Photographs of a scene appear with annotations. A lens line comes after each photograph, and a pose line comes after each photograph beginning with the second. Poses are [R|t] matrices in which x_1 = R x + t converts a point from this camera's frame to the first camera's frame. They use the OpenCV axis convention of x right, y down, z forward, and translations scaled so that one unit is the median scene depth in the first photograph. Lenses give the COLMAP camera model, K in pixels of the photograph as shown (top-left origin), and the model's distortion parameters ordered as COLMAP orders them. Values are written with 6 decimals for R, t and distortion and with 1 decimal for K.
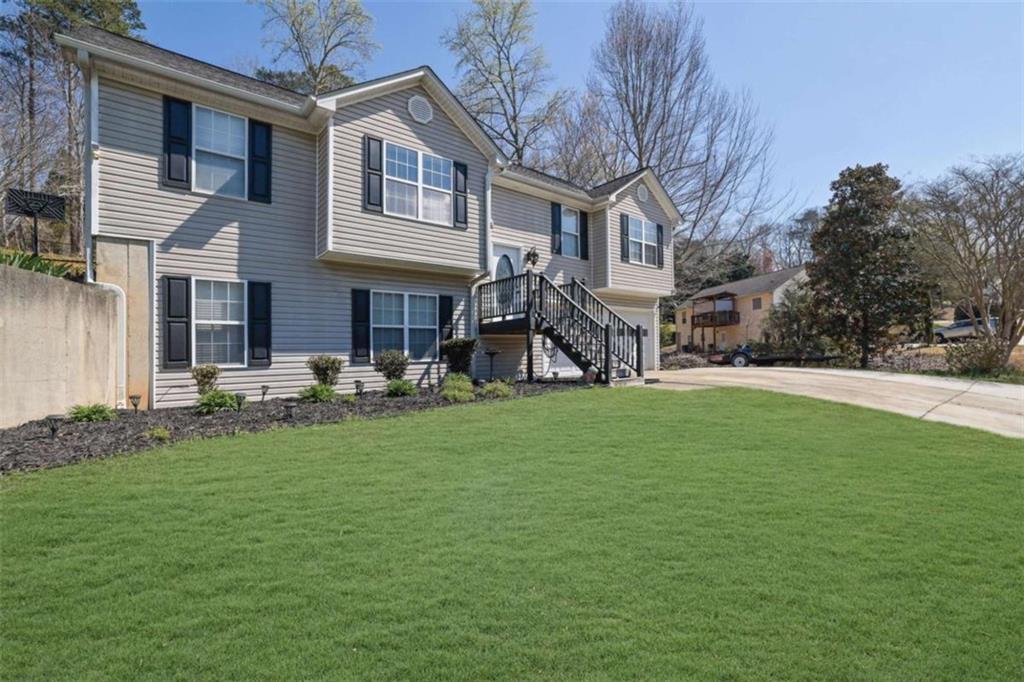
lens RADIAL K [[442.7, 0, 515.2], [0, 442.7, 343.0], [0, 0, 1]] dist [-0.027855, 0.001662]
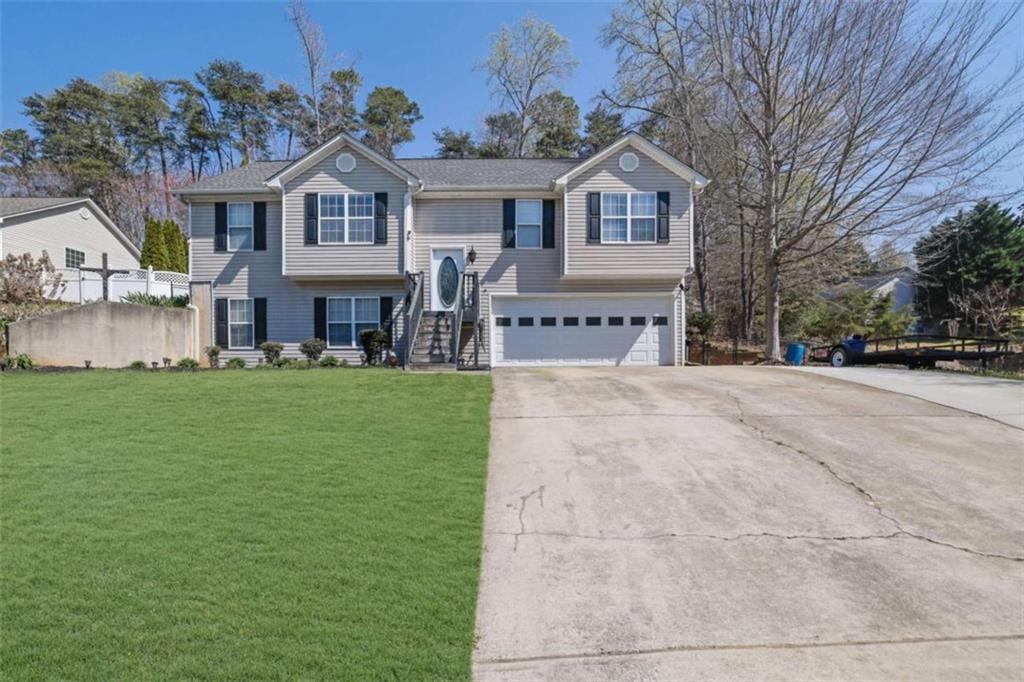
lens RADIAL K [[442.7, 0, 516.7], [0, 442.7, 344.7], [0, 0, 1]] dist [-0.027855, 0.001662]
pose [[0.765111, 0.003409, -0.643889, 1.070392], [0.003040, 0.999956, 0.008907, 0.023337], [0.643891, -0.008773, 0.765067, 0.293115]]
